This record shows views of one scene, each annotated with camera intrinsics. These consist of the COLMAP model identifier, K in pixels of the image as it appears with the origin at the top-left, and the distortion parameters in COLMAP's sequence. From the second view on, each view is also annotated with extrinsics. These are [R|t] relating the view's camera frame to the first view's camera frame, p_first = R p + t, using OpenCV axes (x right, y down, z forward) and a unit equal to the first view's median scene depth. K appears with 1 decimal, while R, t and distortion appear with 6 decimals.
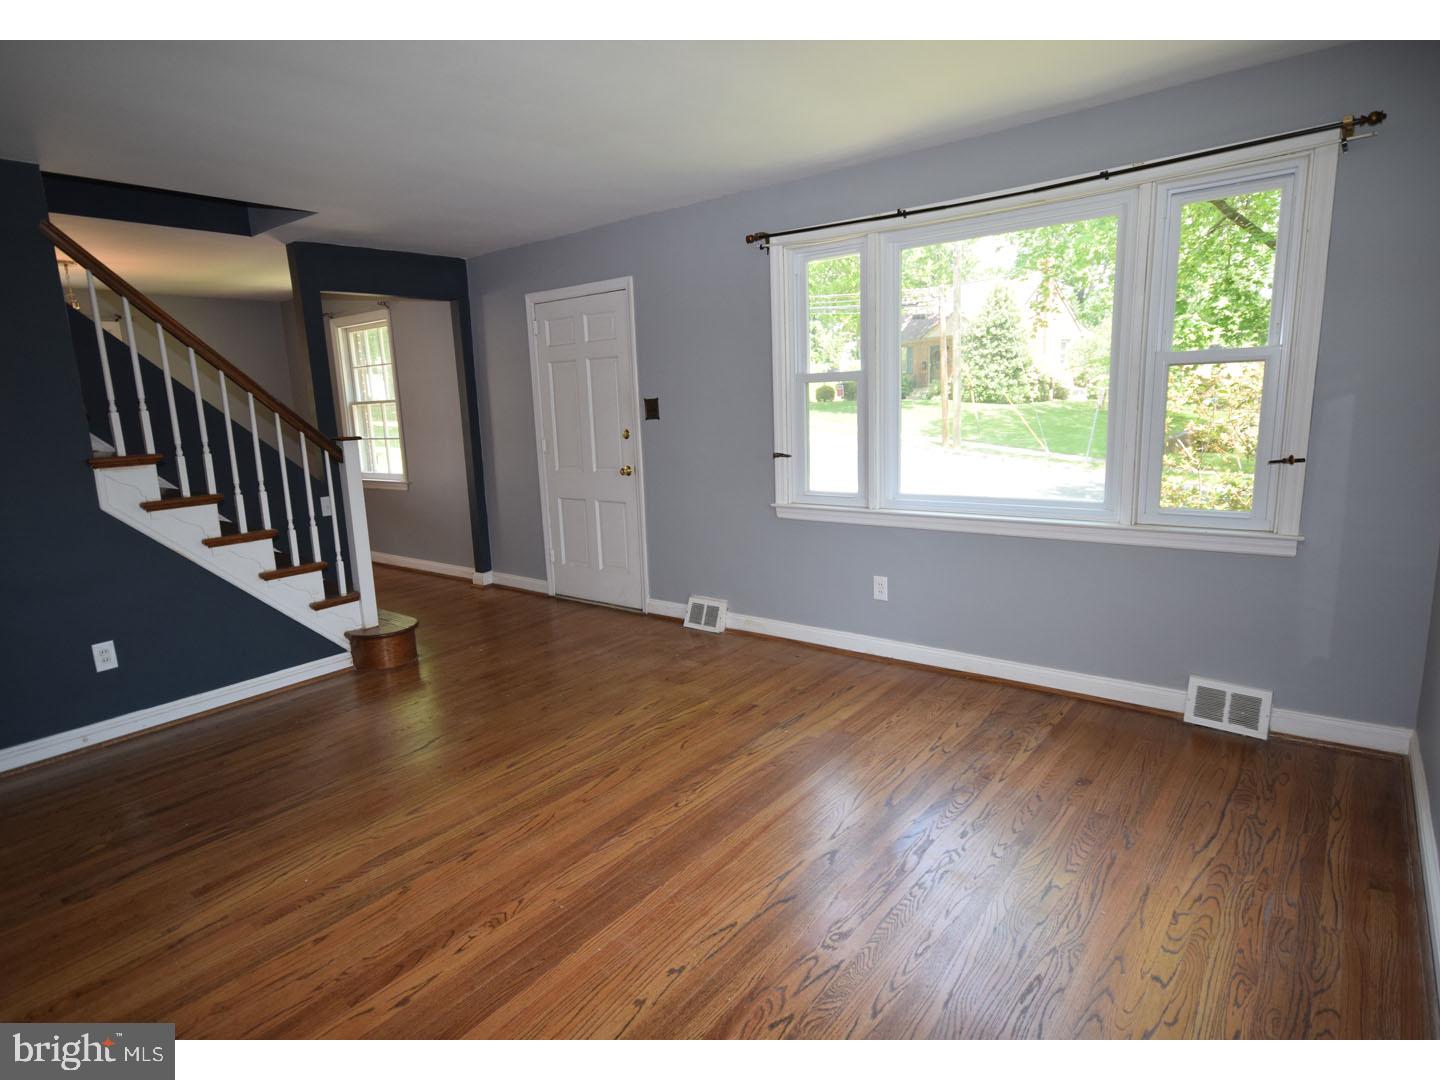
lens RADIAL K [[778.1, 0, 720.6], [0, 778.1, 542.9], [0, 0, 1]] dist [0.010435, 0.002547]
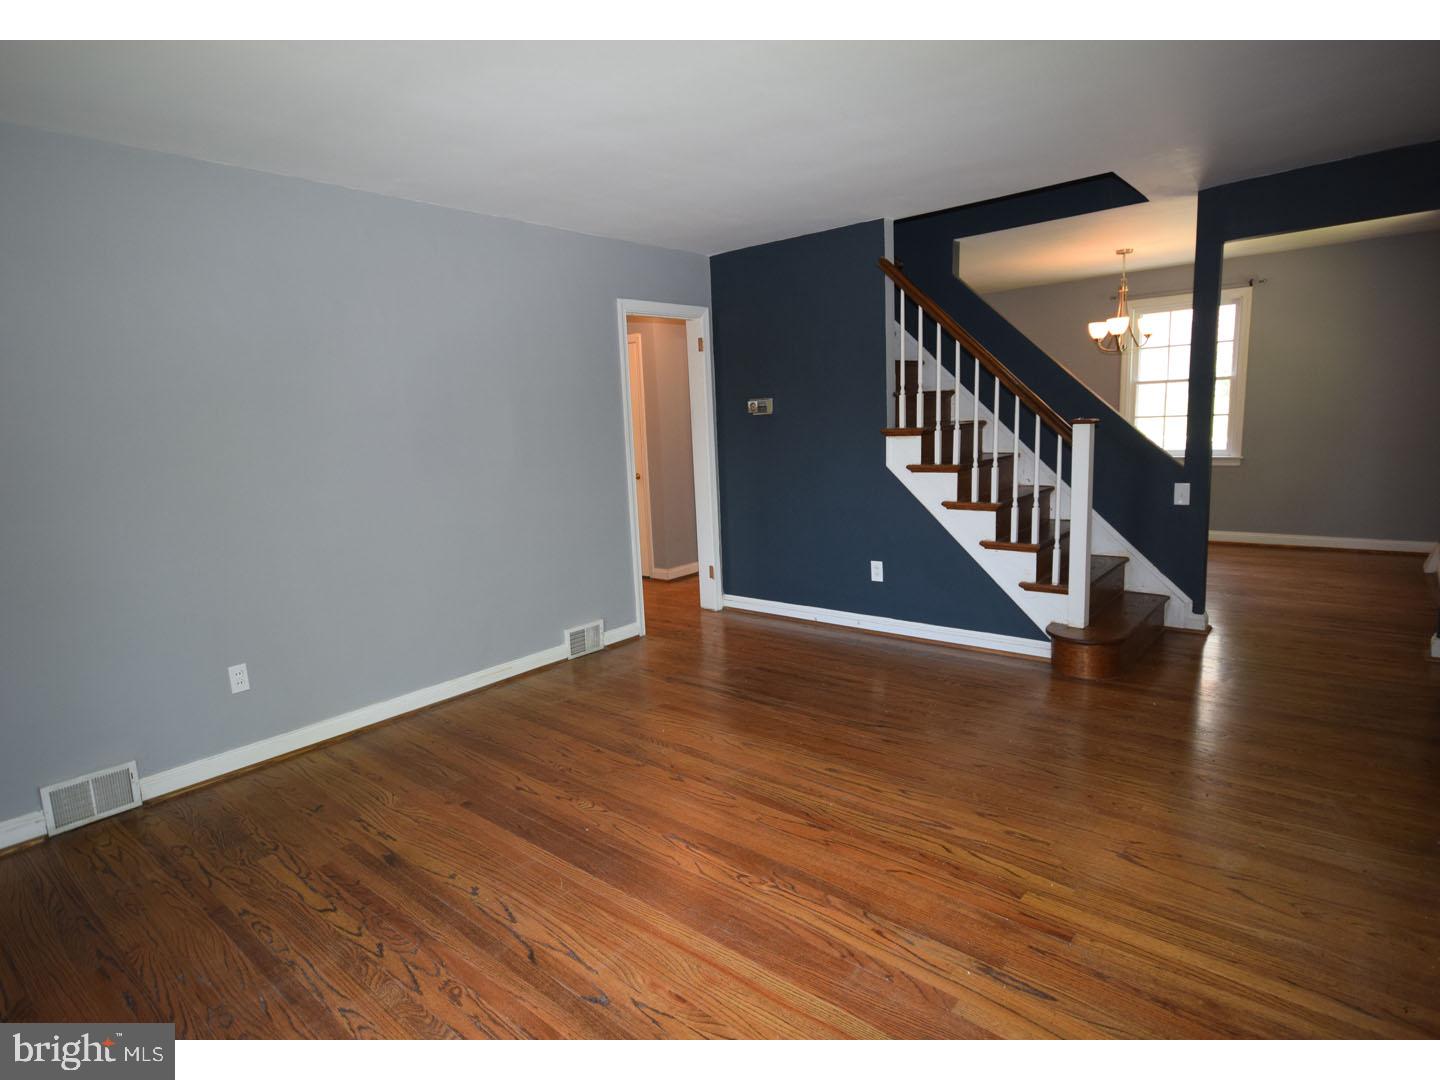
lens RADIAL K [[778.1, 0, 721.2], [0, 778.1, 531.9], [0, 0, 1]] dist [0.010435, 0.002547]
pose [[-0.020891, 0.197889, -0.980002, 0.561682], [-0.142591, 0.969606, 0.198829, -0.158900], [0.989561, 0.143893, 0.007961, 0.717805]]
